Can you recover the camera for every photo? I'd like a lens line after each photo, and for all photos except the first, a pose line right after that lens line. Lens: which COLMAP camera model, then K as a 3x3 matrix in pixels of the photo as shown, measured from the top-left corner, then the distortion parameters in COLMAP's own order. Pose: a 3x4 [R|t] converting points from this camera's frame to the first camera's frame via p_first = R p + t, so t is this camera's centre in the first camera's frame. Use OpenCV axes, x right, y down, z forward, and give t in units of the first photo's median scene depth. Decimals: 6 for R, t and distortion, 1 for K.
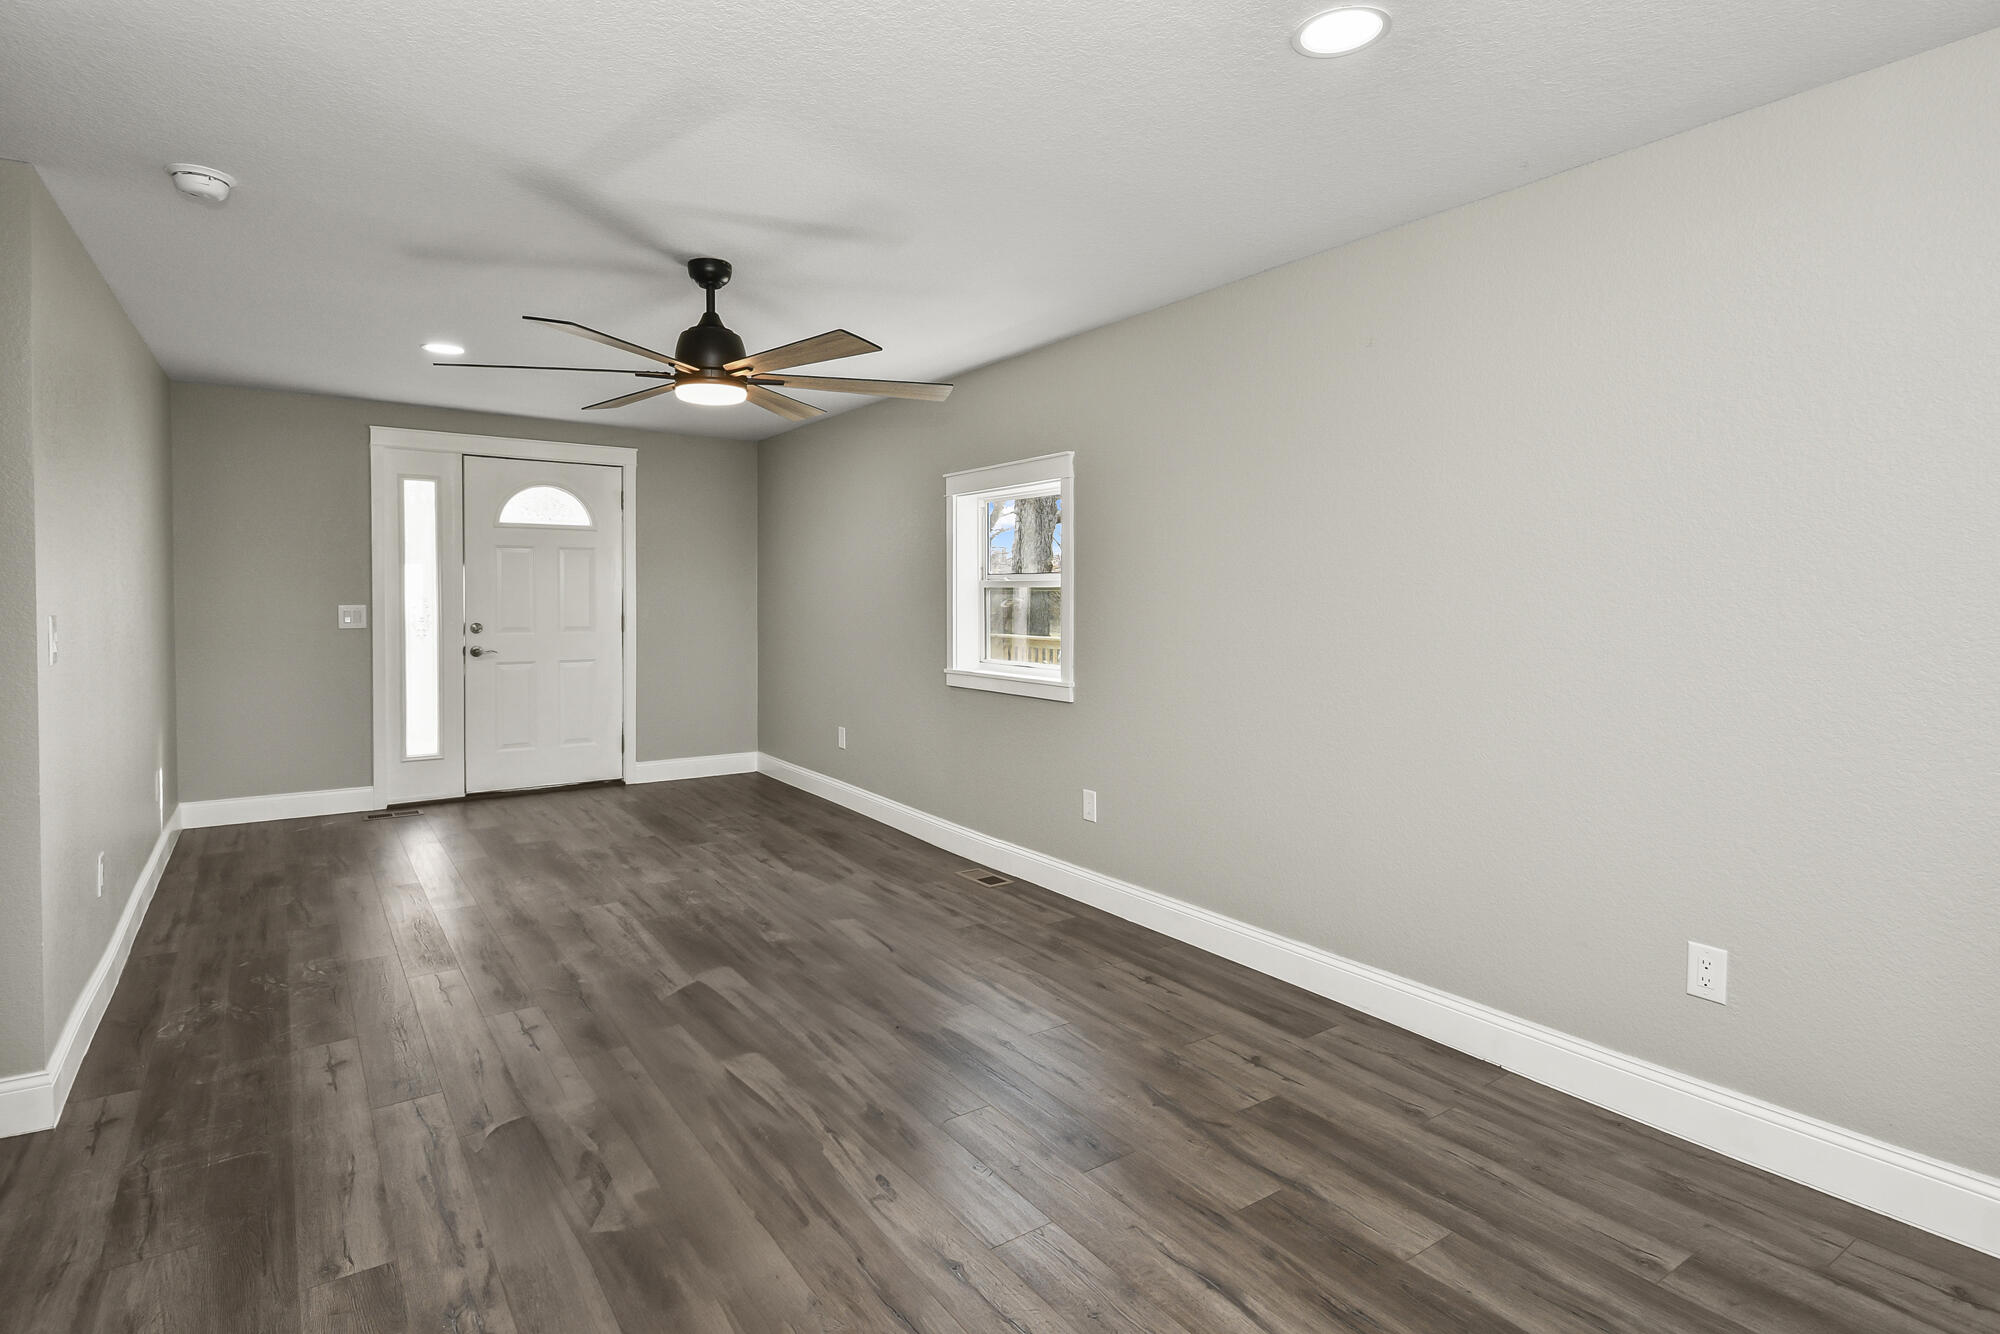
lens RADIAL K [[1010.9, 0, 965.5], [0, 1010.9, 602.7], [0, 0, 1]] dist [0.035389, -0.019154]
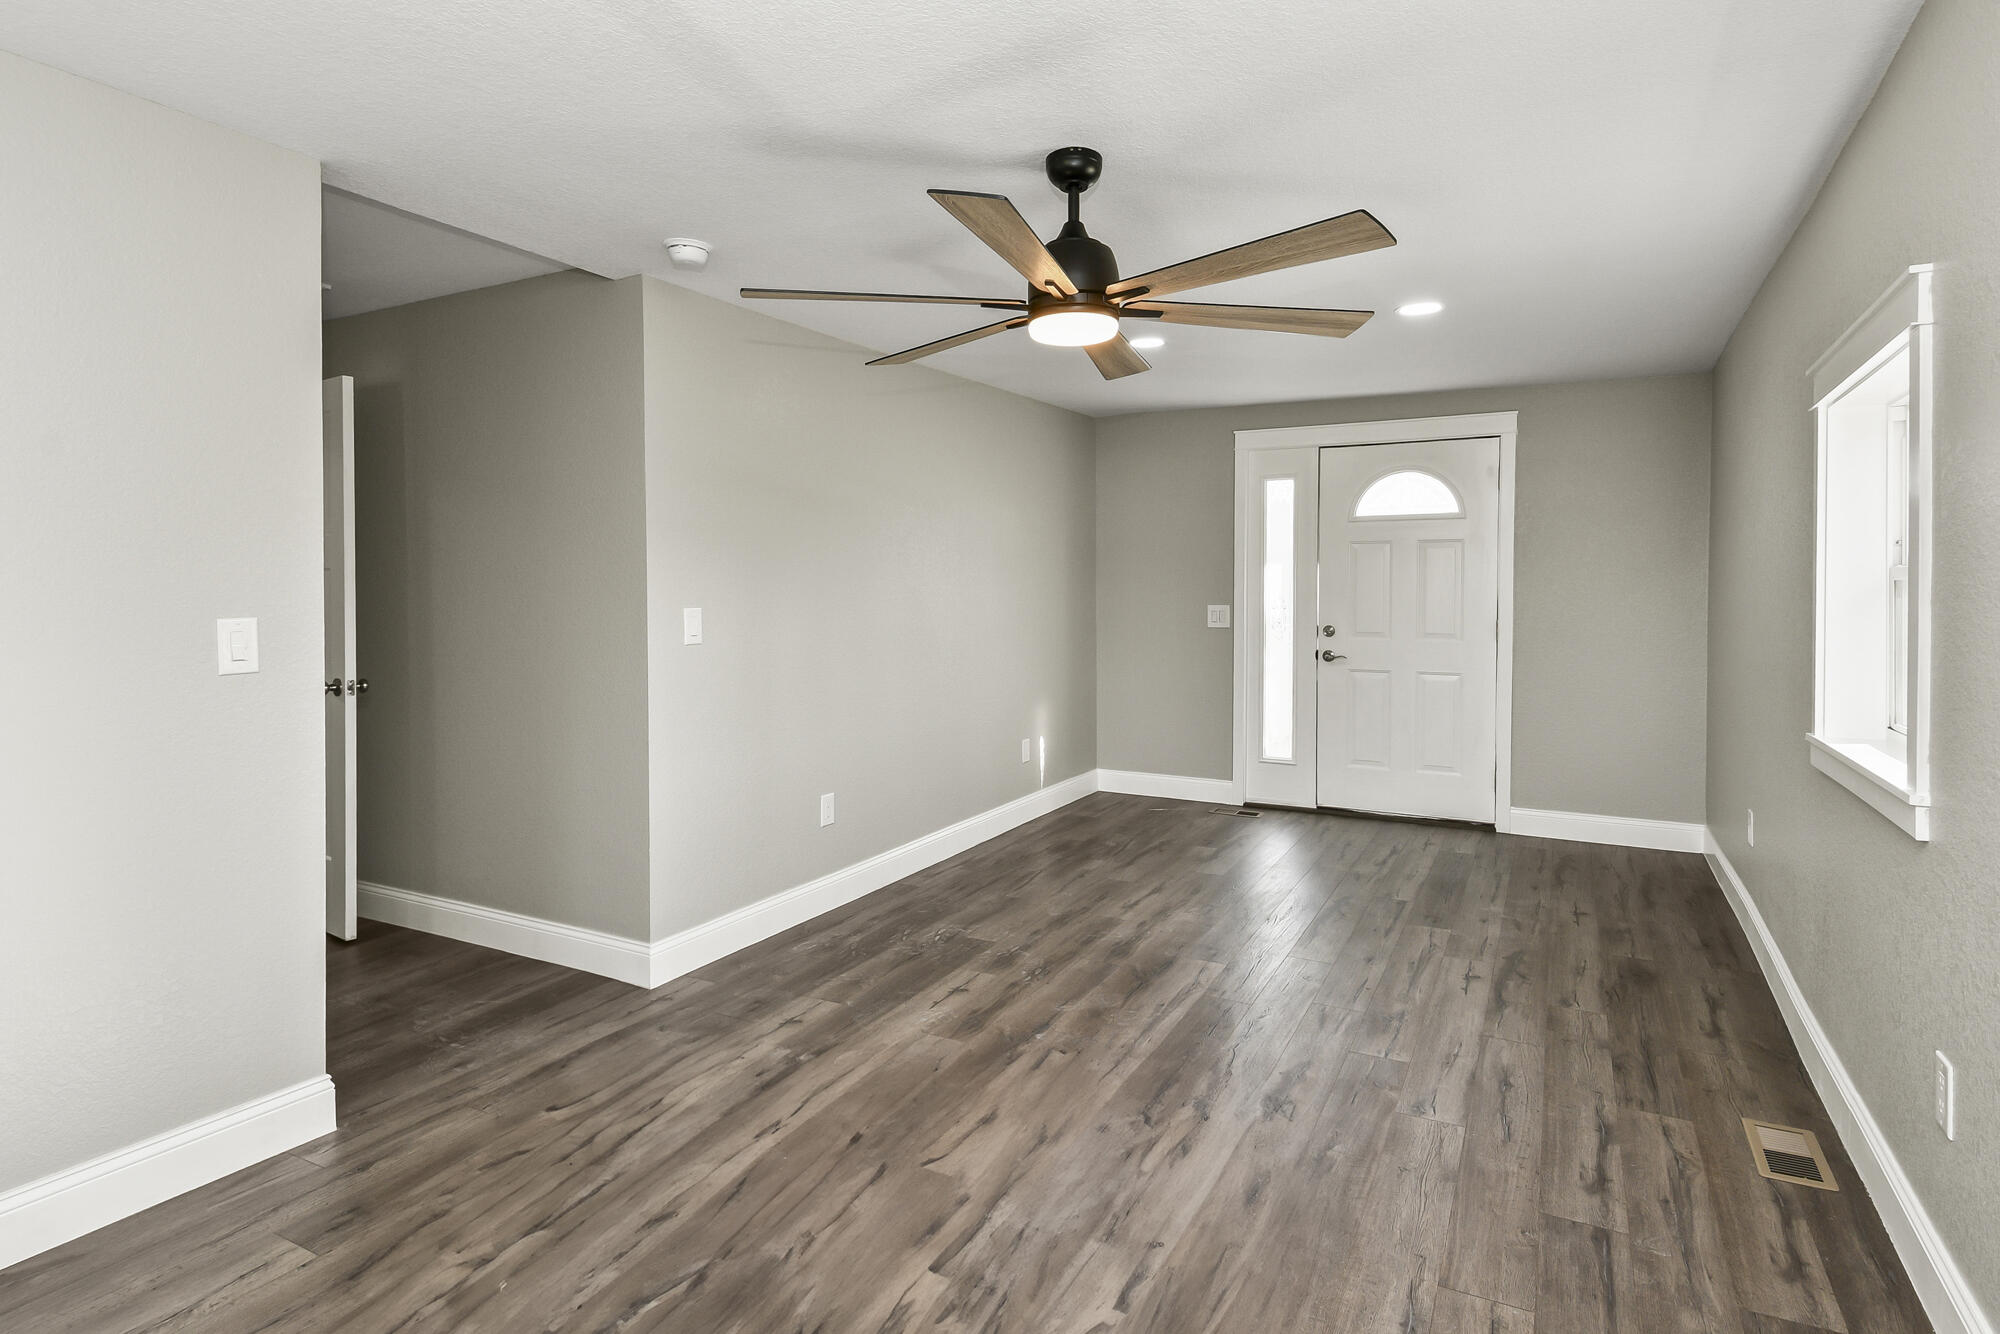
lens RADIAL K [[1010.9, 0, 965.5], [0, 1010.9, 602.7], [0, 0, 1]] dist [0.035389, -0.019154]
pose [[0.489449, 0.007084, -0.872003, 0.179052], [-0.008642, 0.999957, 0.003273, -0.001104], [0.871989, 0.005933, 0.489489, 0.265239]]
